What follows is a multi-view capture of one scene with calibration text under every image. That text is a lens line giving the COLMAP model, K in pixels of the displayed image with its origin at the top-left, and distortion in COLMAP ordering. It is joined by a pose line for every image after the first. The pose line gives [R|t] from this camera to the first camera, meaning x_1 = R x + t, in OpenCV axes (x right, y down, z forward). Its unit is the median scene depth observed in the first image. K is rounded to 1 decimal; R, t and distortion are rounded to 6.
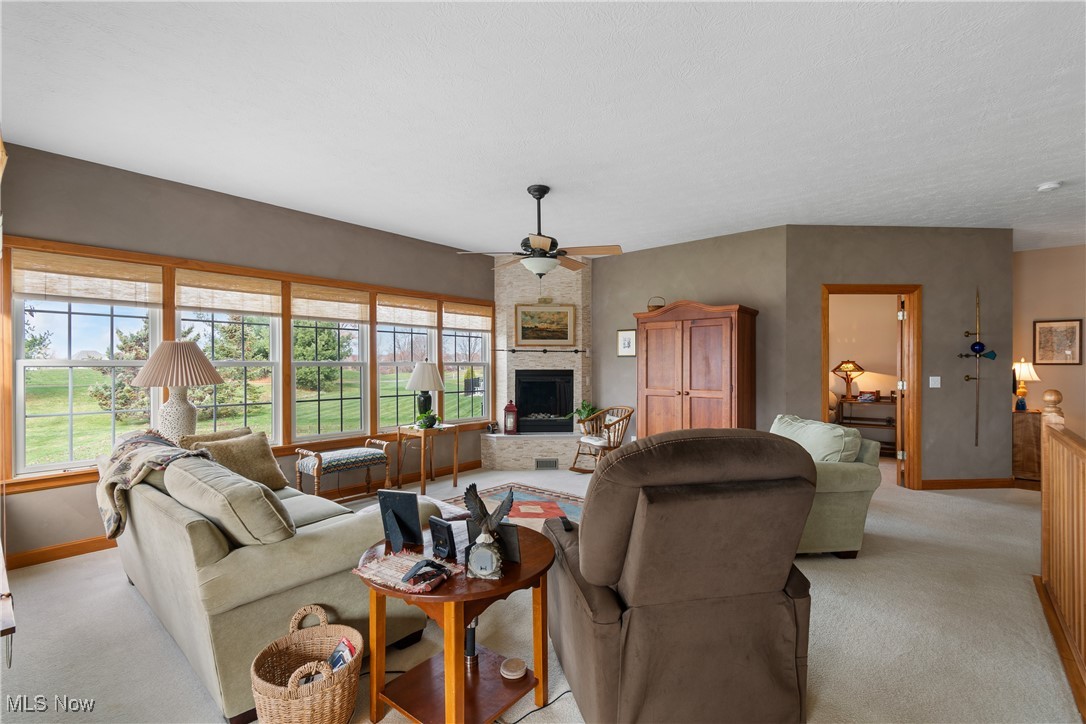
lens RADIAL K [[484.7, 0, 549.1], [0, 484.7, 367.9], [0, 0, 1]] dist [0.001426, 0.000206]
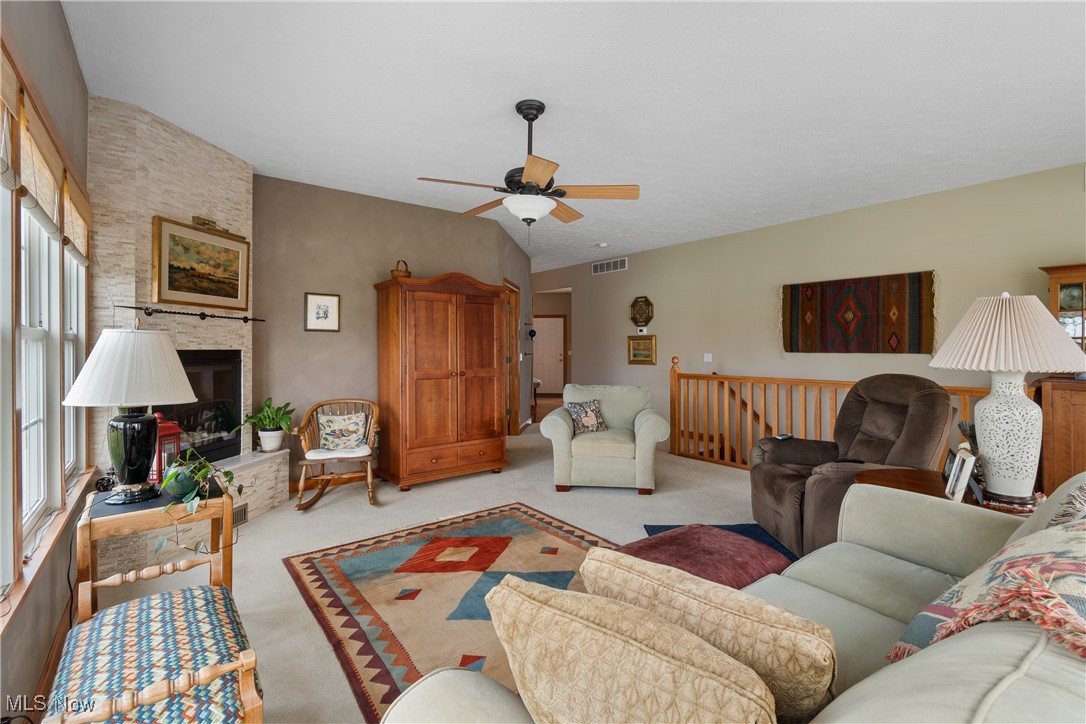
lens RADIAL K [[484.7, 0, 554.3], [0, 484.7, 344.5], [0, 0, 1]] dist [0.001426, 0.000206]
pose [[0.191209, 0.006392, 0.981528, -0.485836], [0.005352, 0.999957, -0.007554, 0.003956], [-0.981535, 0.006697, 0.191167, 0.530631]]
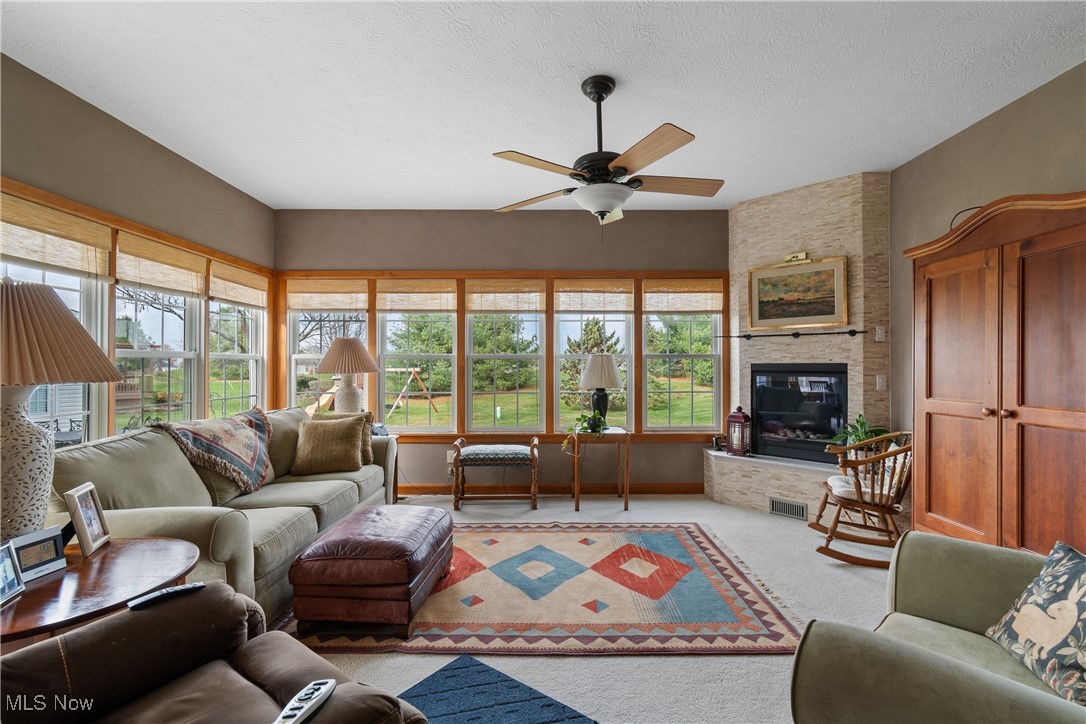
lens RADIAL K [[484.7, 0, 549.3], [0, 484.7, 364.0], [0, 0, 1]] dist [0.001426, 0.000206]
pose [[0.649942, -0.003199, -0.759977, 0.282019], [-0.002962, 0.999973, -0.006743, 0.010426], [0.759978, 0.006634, 0.649914, 0.336170]]
